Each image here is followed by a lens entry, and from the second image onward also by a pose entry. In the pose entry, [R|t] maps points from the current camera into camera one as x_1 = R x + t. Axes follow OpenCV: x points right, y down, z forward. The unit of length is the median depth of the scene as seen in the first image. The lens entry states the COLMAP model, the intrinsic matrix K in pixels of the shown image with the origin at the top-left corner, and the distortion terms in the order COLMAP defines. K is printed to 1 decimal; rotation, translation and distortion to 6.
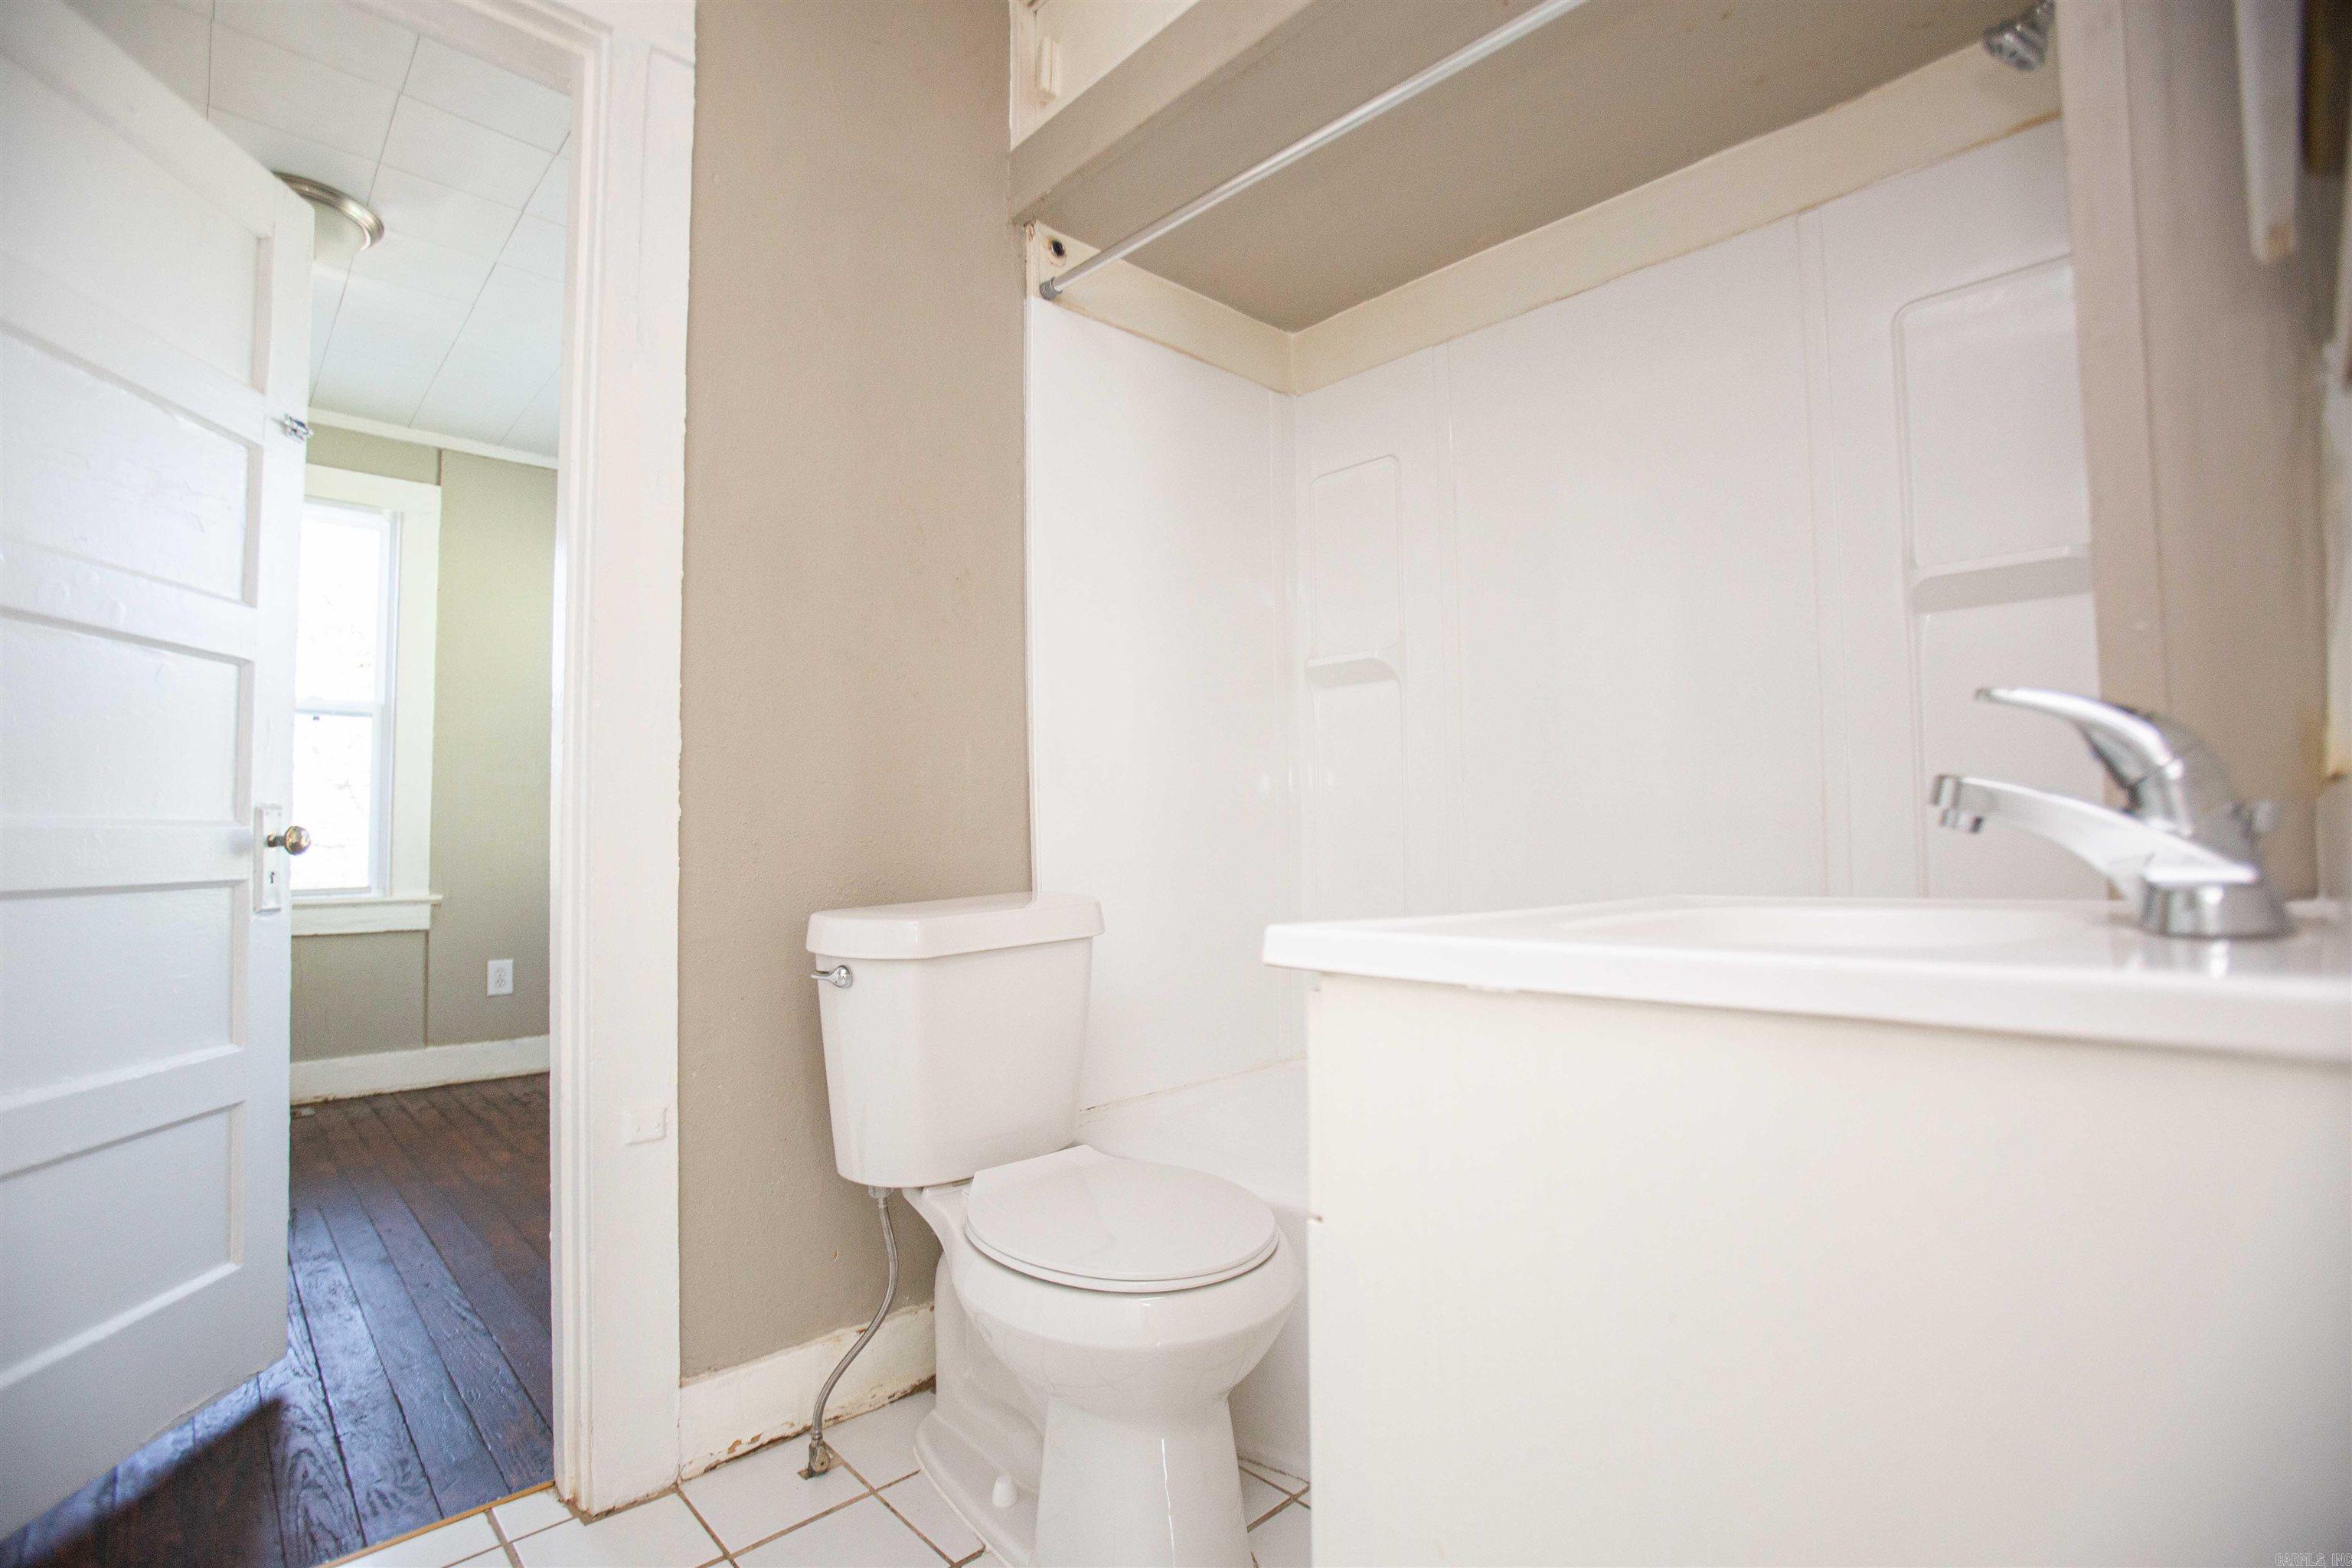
lens RADIAL K [[1093.4, 0, 1149.7], [0, 1093.4, 786.1], [0, 0, 1]] dist [-0.078077, 0.039205]
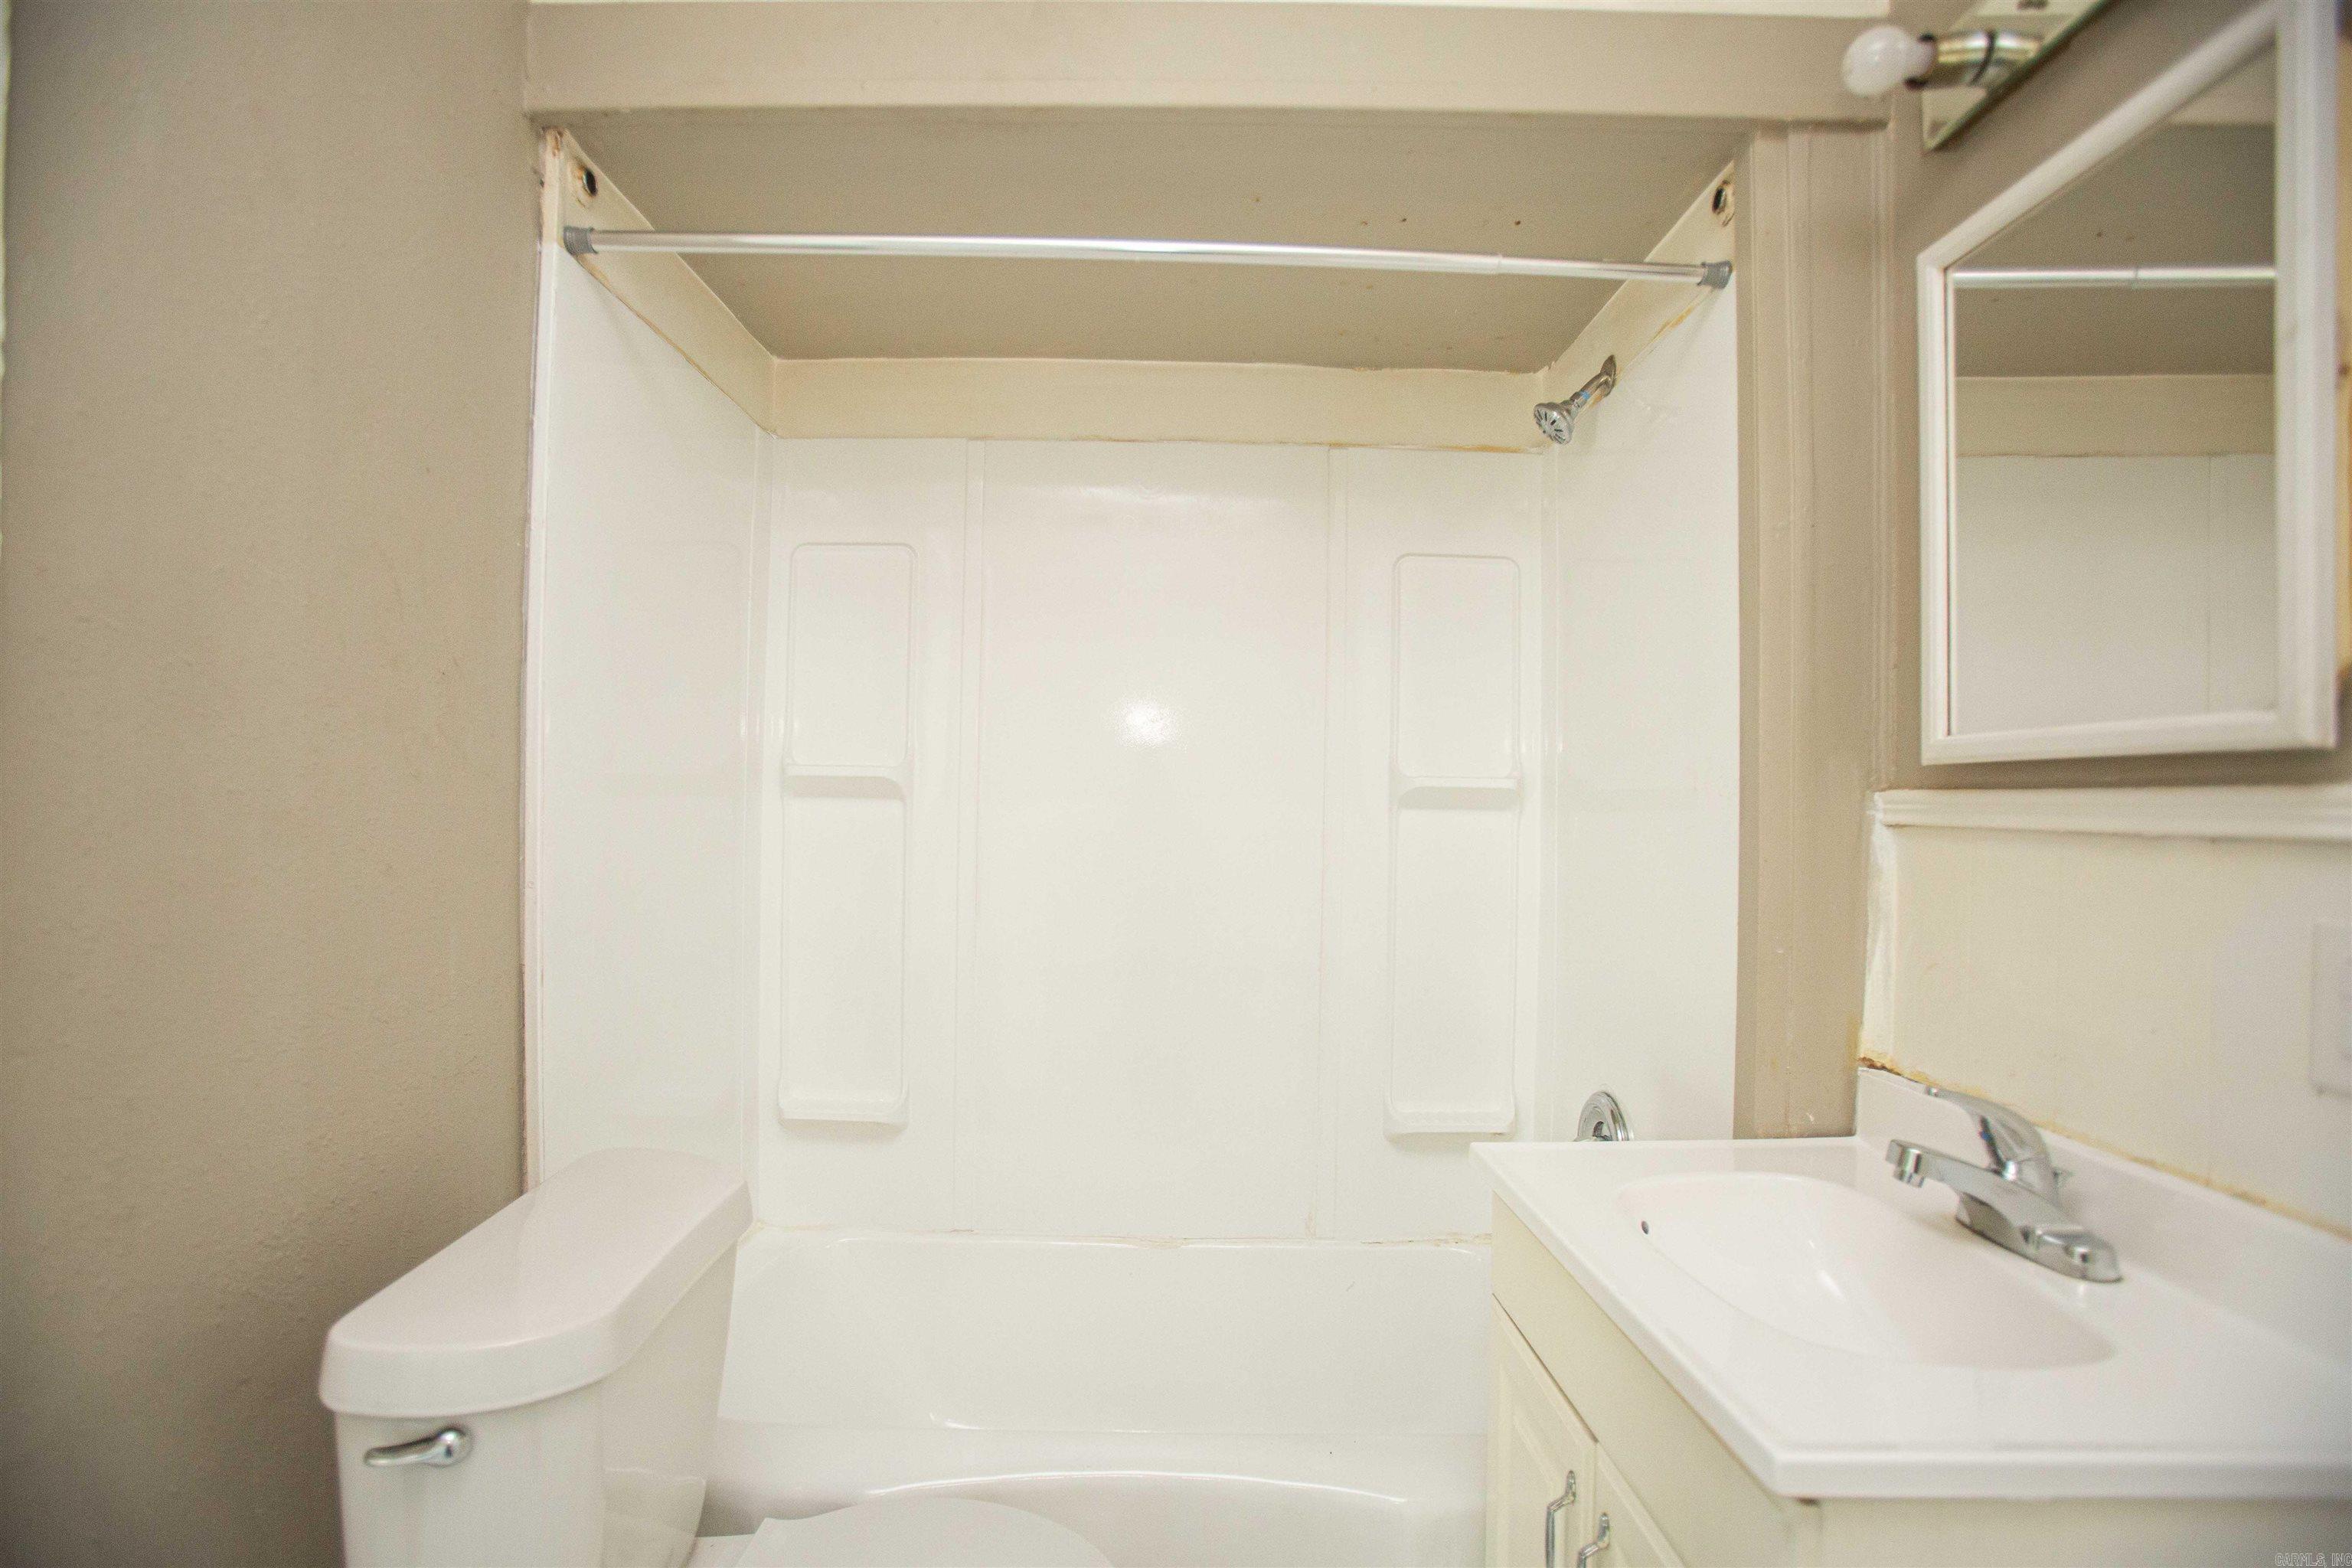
lens RADIAL K [[1093.4, 0, 1149.7], [0, 1093.4, 786.1], [0, 0, 1]] dist [-0.078077, 0.039205]
pose [[0.682856, 0.028801, 0.729985, -0.323422], [-0.057663, 0.998230, 0.014555, -0.148322], [-0.728274, -0.052032, 0.683308, 0.261248]]
